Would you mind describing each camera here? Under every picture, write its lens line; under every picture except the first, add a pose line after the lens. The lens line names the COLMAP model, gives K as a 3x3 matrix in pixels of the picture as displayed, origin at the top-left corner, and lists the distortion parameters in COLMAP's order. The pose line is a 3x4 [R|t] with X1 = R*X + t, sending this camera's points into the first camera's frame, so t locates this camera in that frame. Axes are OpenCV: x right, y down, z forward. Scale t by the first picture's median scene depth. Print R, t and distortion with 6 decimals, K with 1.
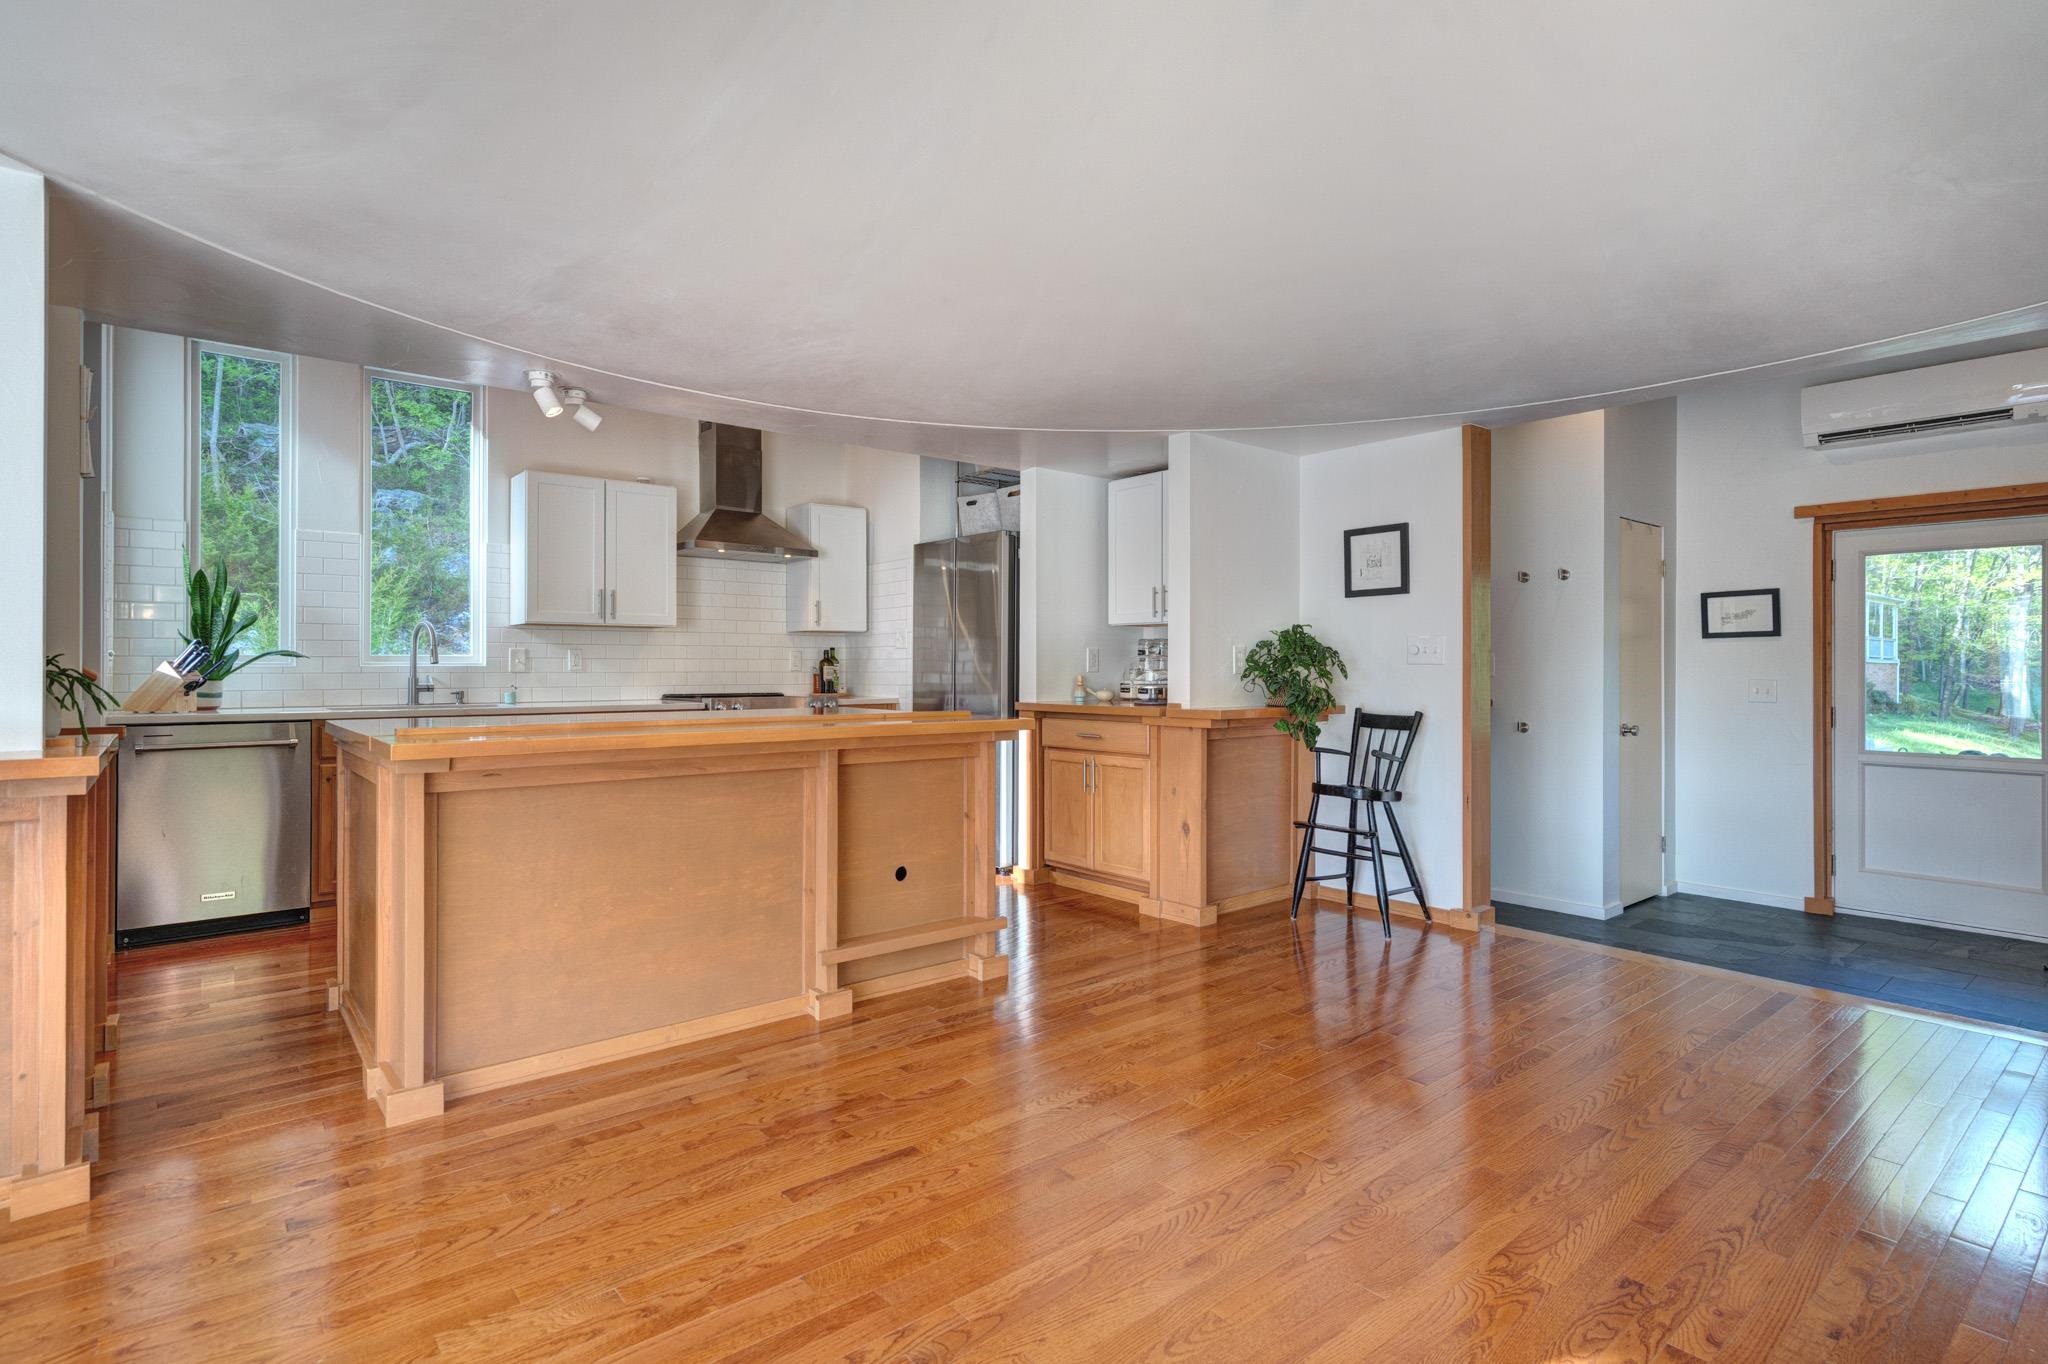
lens RADIAL K [[1011.5, 0, 1023.2], [0, 1011.5, 663.4], [0, 0, 1]] dist [0.001543, 0.000099]
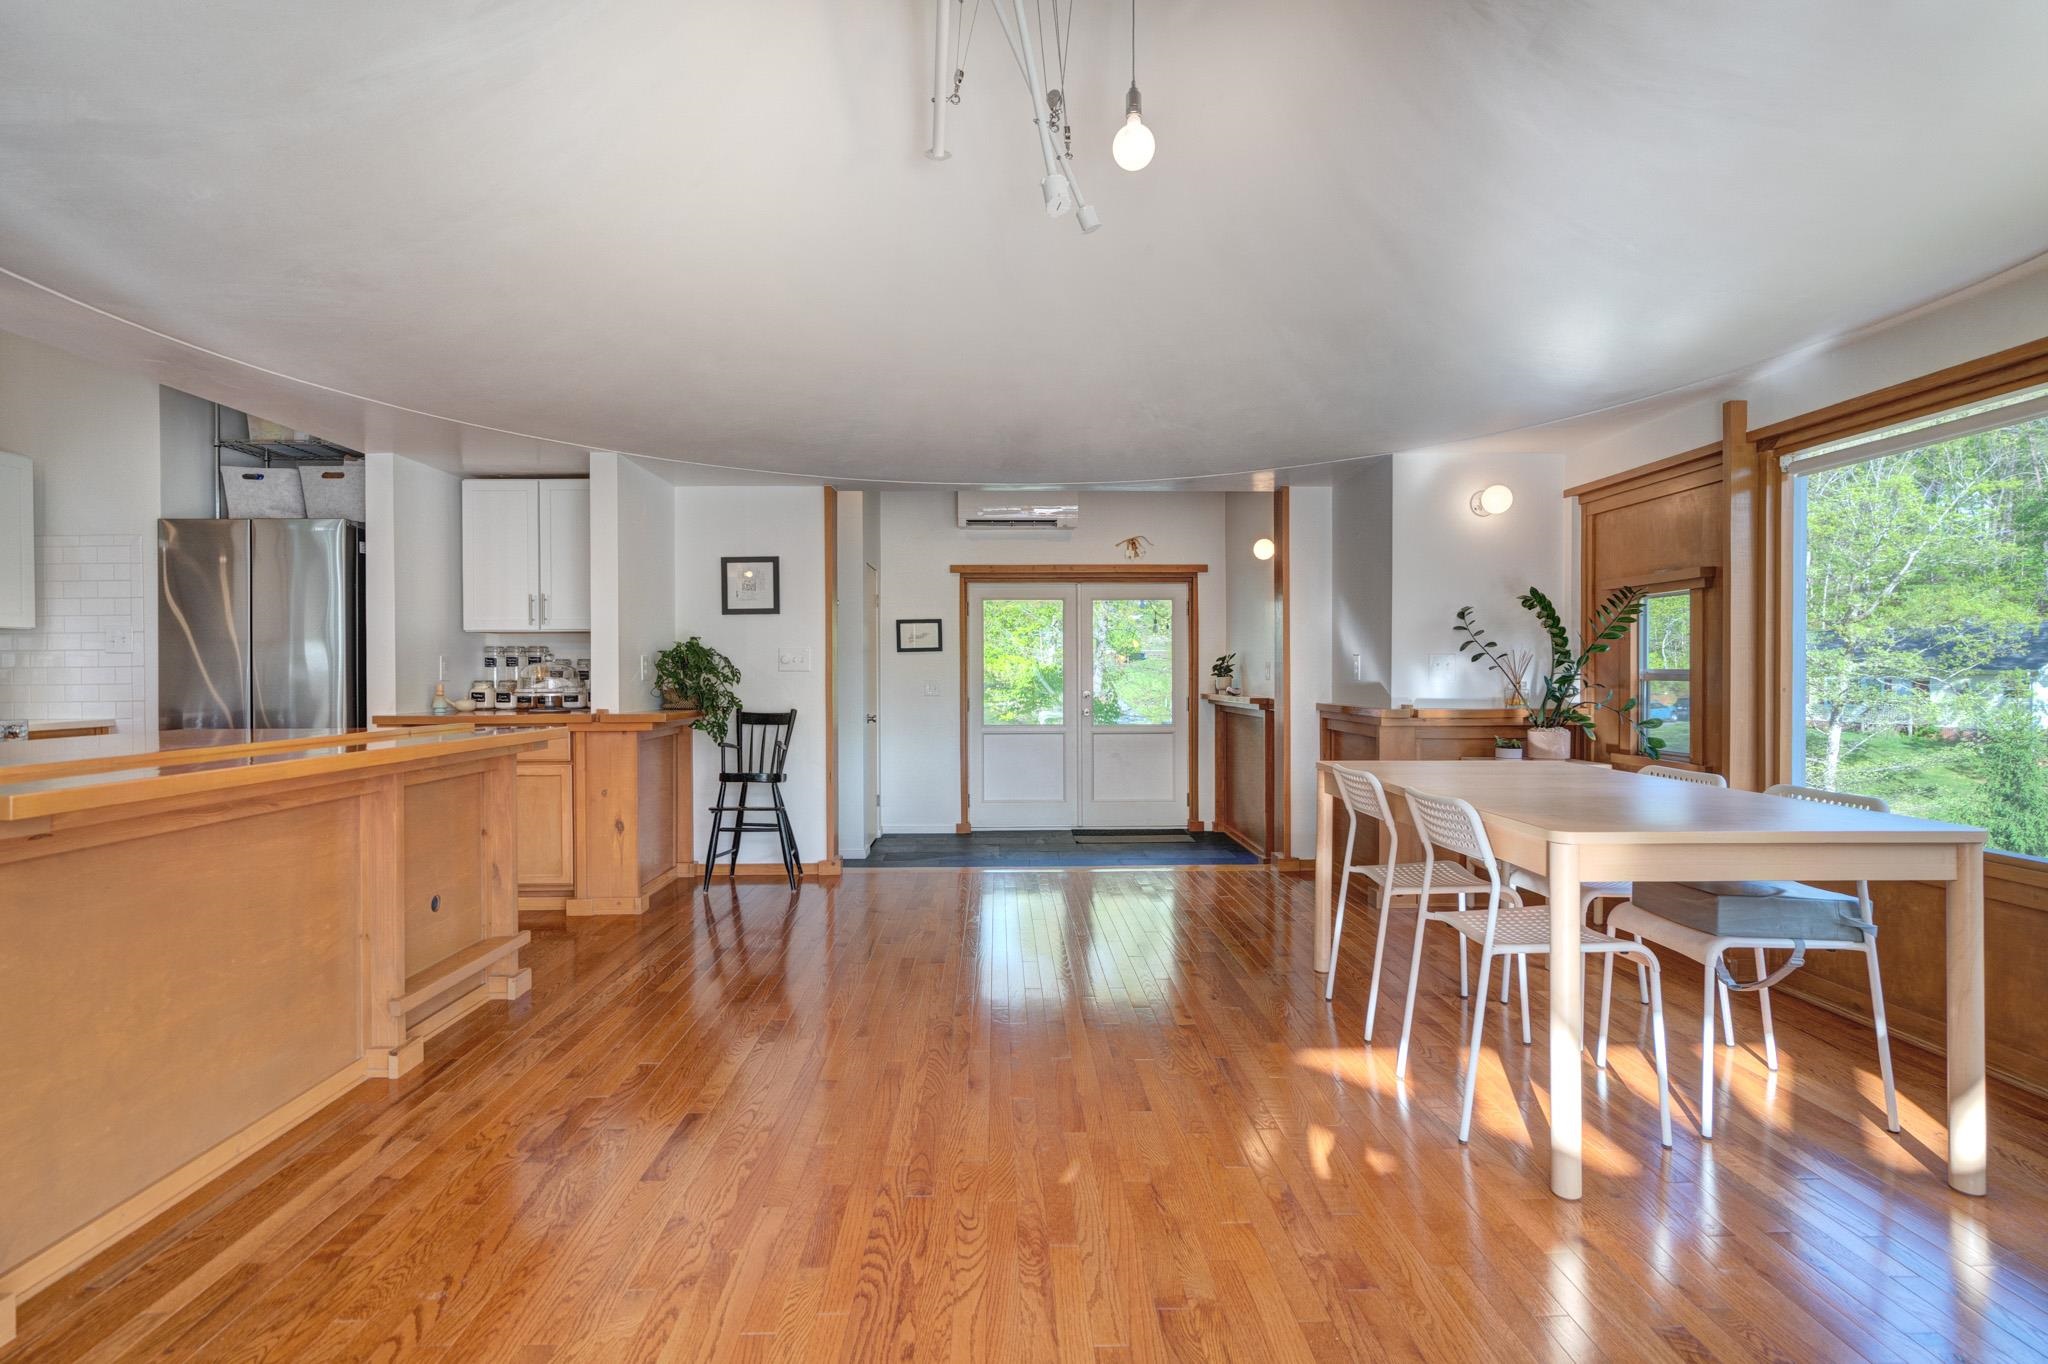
lens RADIAL K [[959.8, 0, 1022.9], [0, 959.8, 679.9], [0, 0, 1]] dist [0.001512, 0.000636]
pose [[0.624439, -0.011381, 0.780990, -0.348621], [0.002998, 0.999921, 0.012175, -0.002054], [-0.781068, -0.005261, 0.624424, 0.035473]]
